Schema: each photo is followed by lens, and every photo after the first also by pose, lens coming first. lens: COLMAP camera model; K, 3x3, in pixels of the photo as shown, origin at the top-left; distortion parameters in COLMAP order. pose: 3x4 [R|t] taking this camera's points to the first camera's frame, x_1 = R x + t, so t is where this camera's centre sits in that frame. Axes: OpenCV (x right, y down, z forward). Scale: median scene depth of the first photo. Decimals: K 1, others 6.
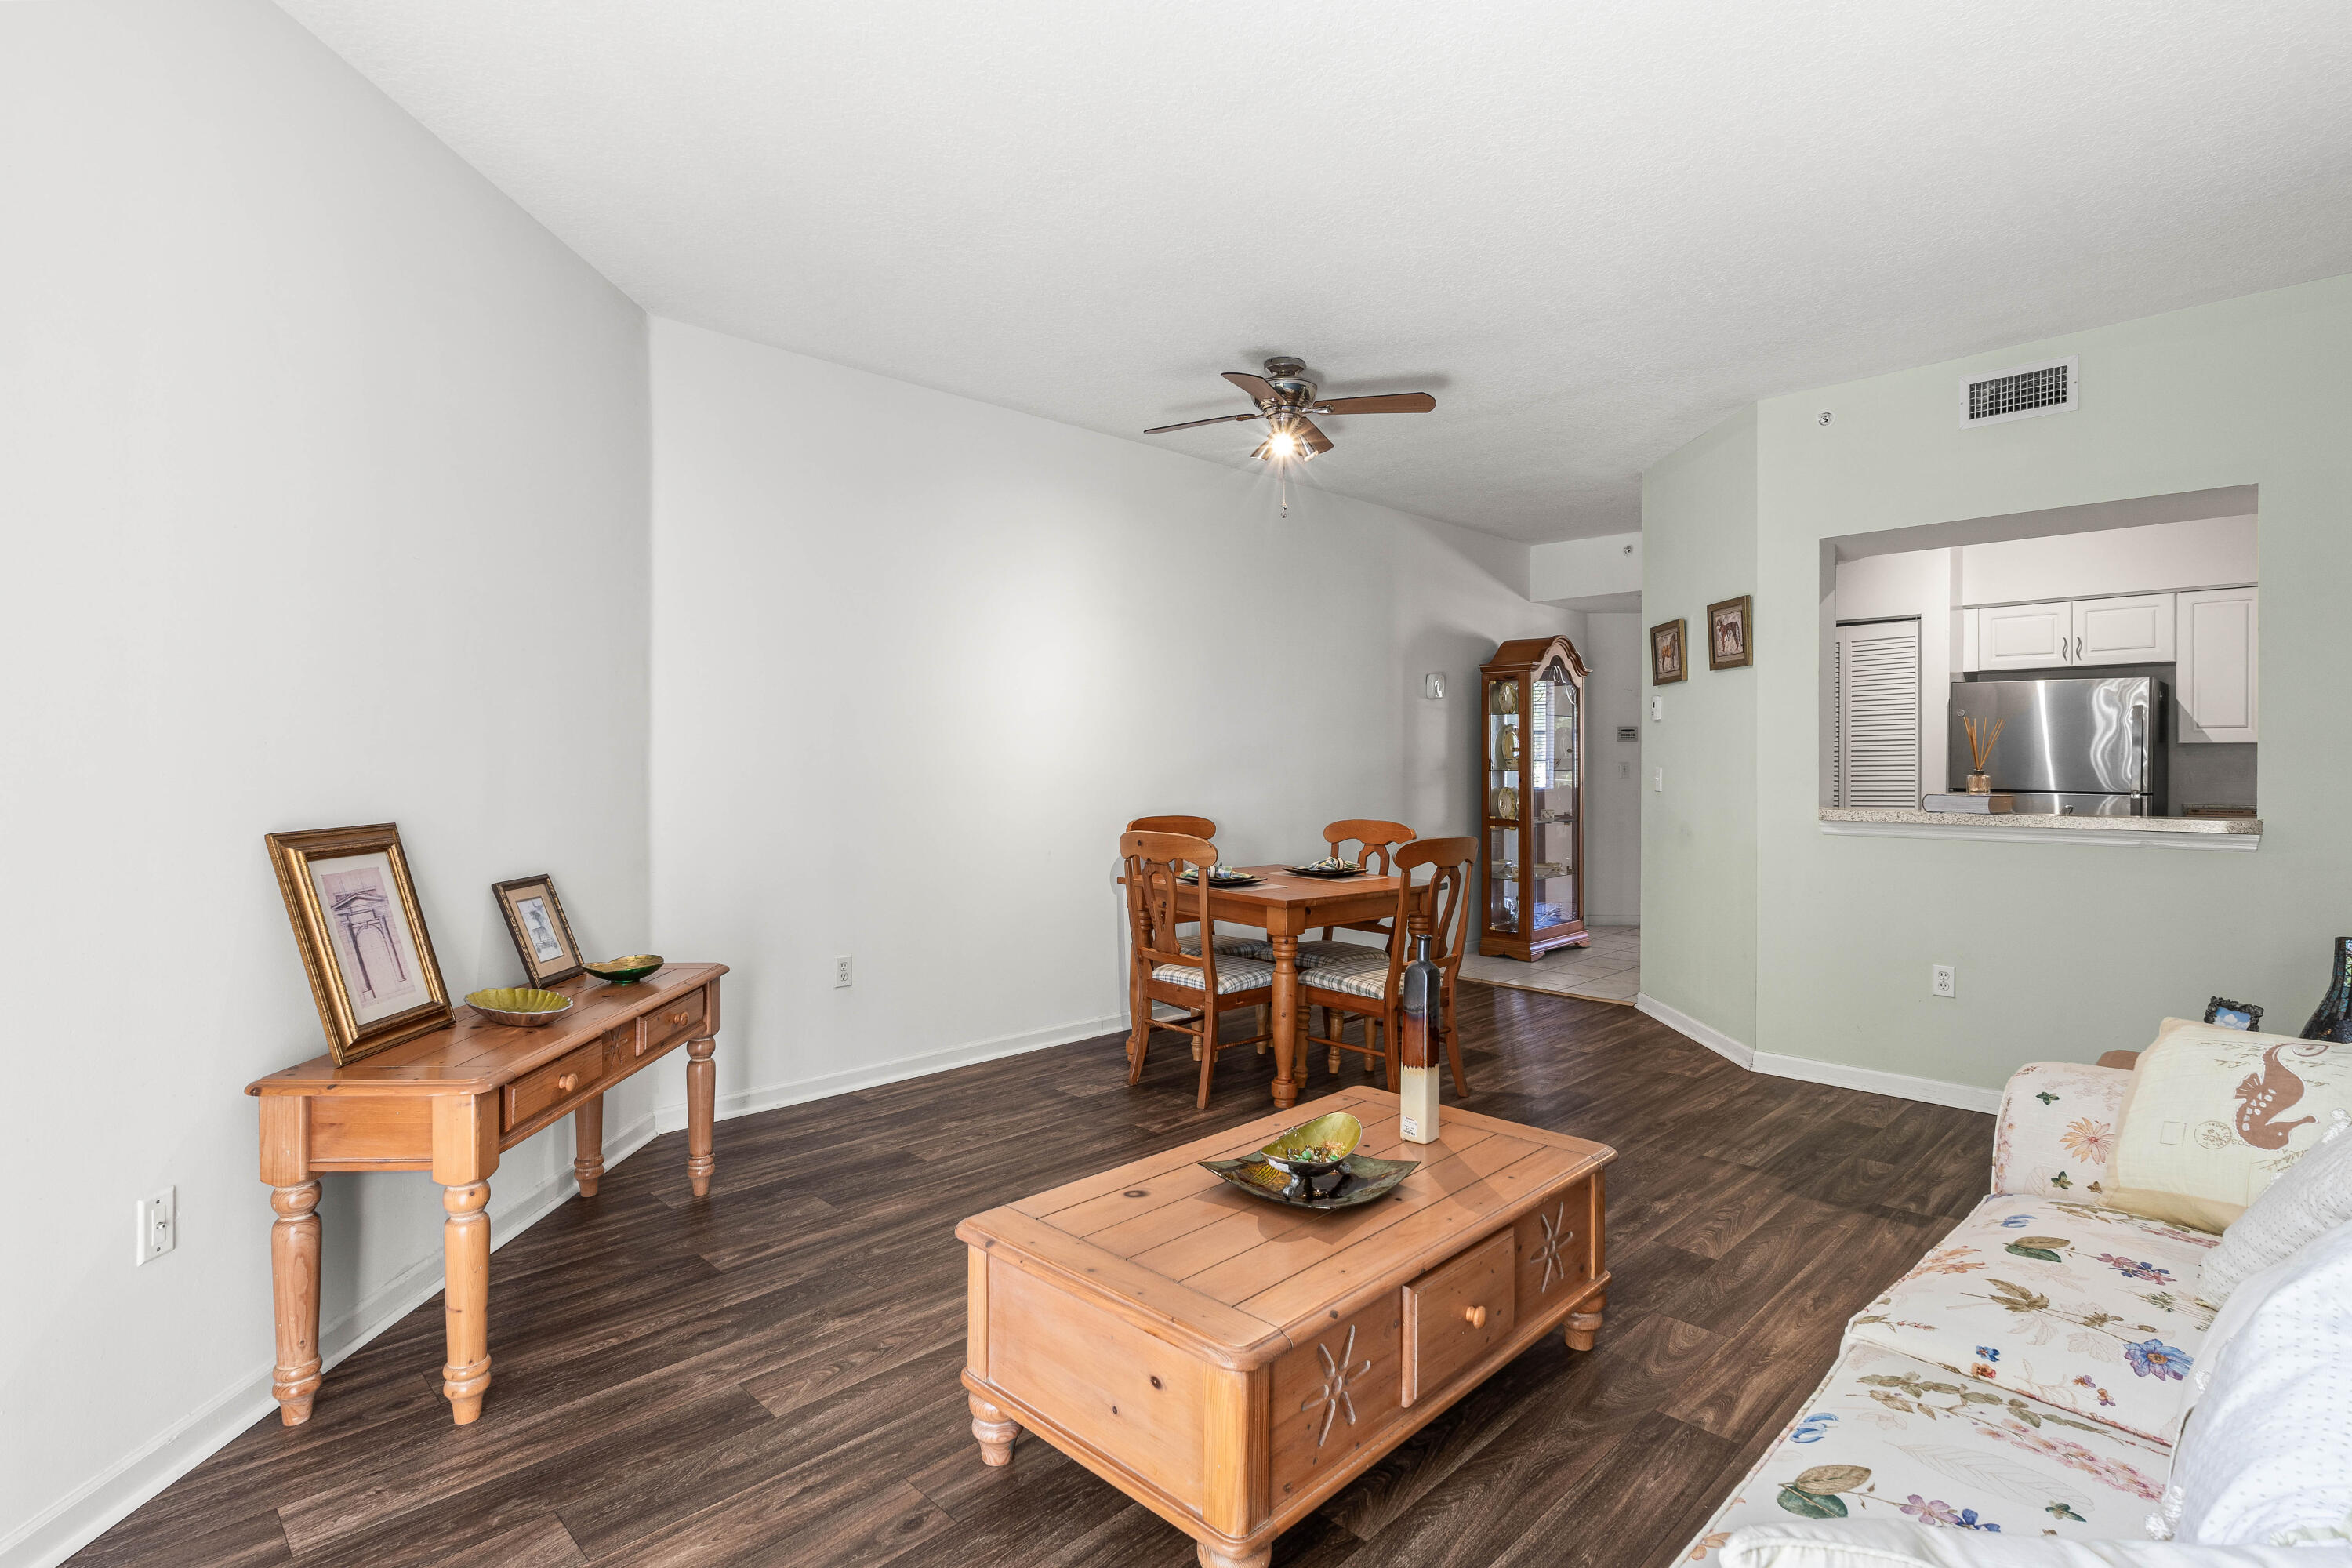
lens RADIAL K [[1142.8, 0, 1170.9], [0, 1142.8, 779.7], [0, 0, 1]] dist [0.000703, 0.000356]
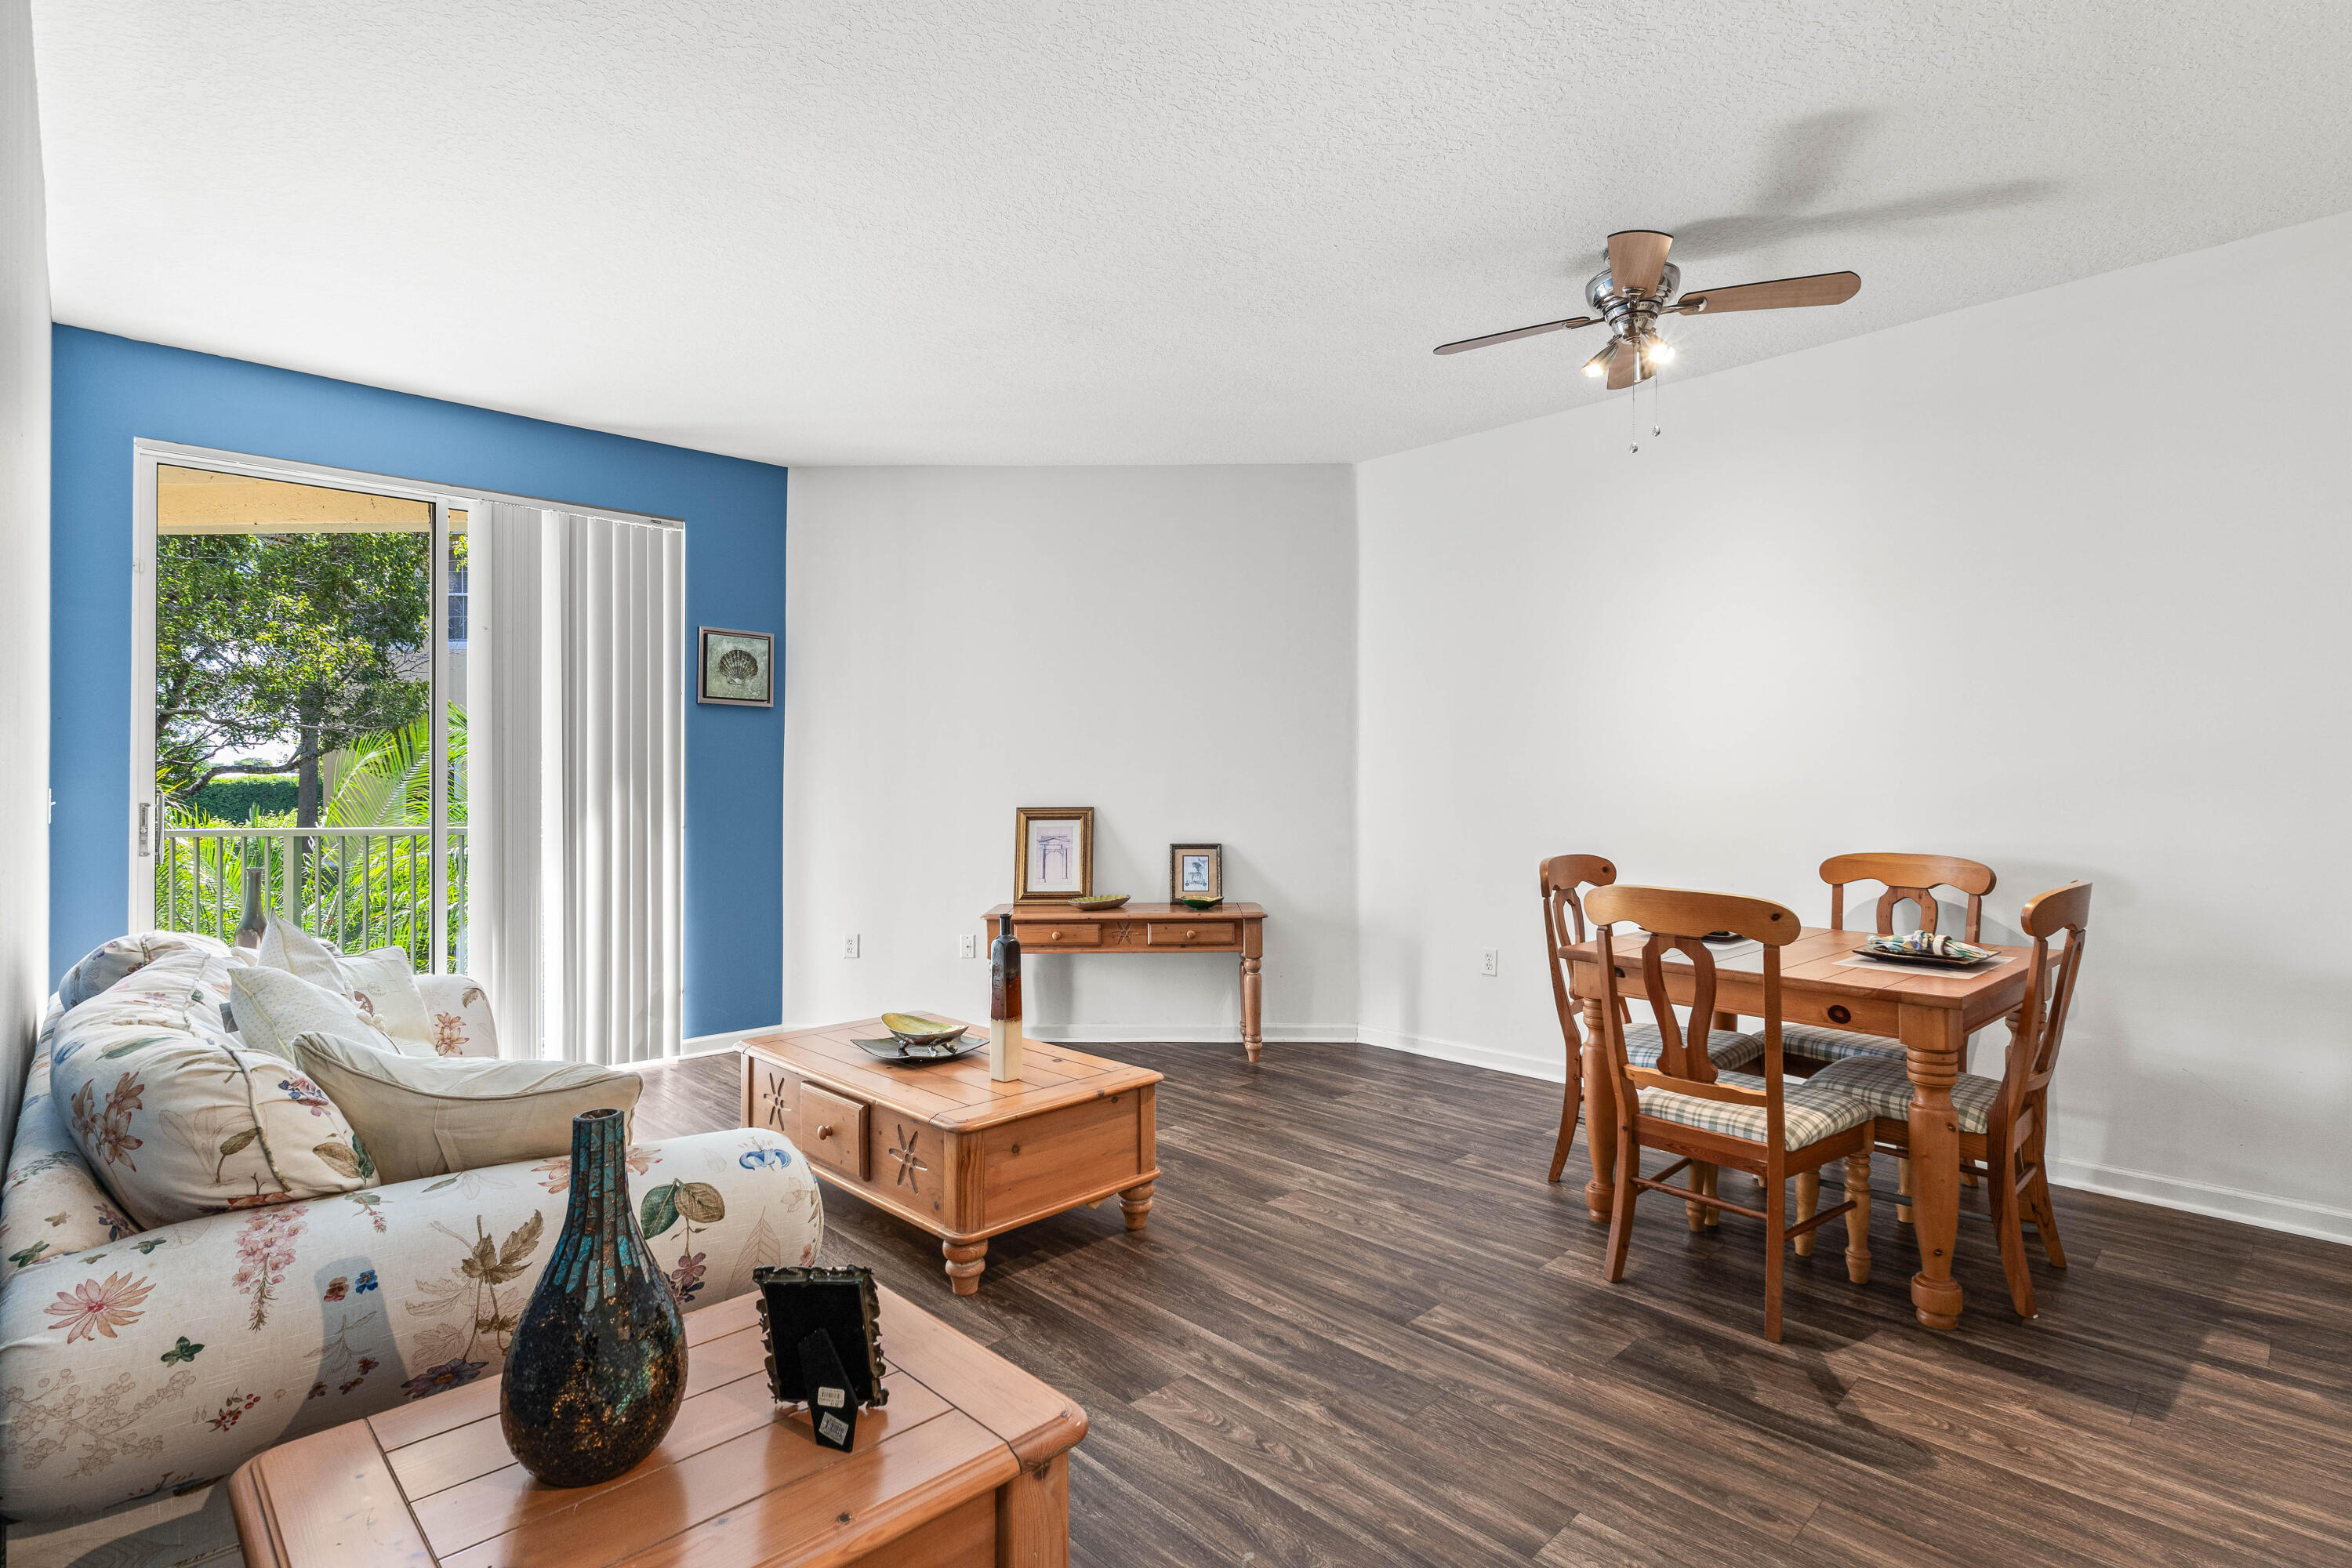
lens RADIAL K [[1142.8, 0, 1170.9], [0, 1142.8, 779.7], [0, 0, 1]] dist [0.000703, 0.000356]
pose [[-0.022099, -0.007301, -0.999729, 1.126220], [-0.012795, 0.999894, -0.007019, -0.000543], [0.999674, 0.012636, -0.022190, 0.929582]]
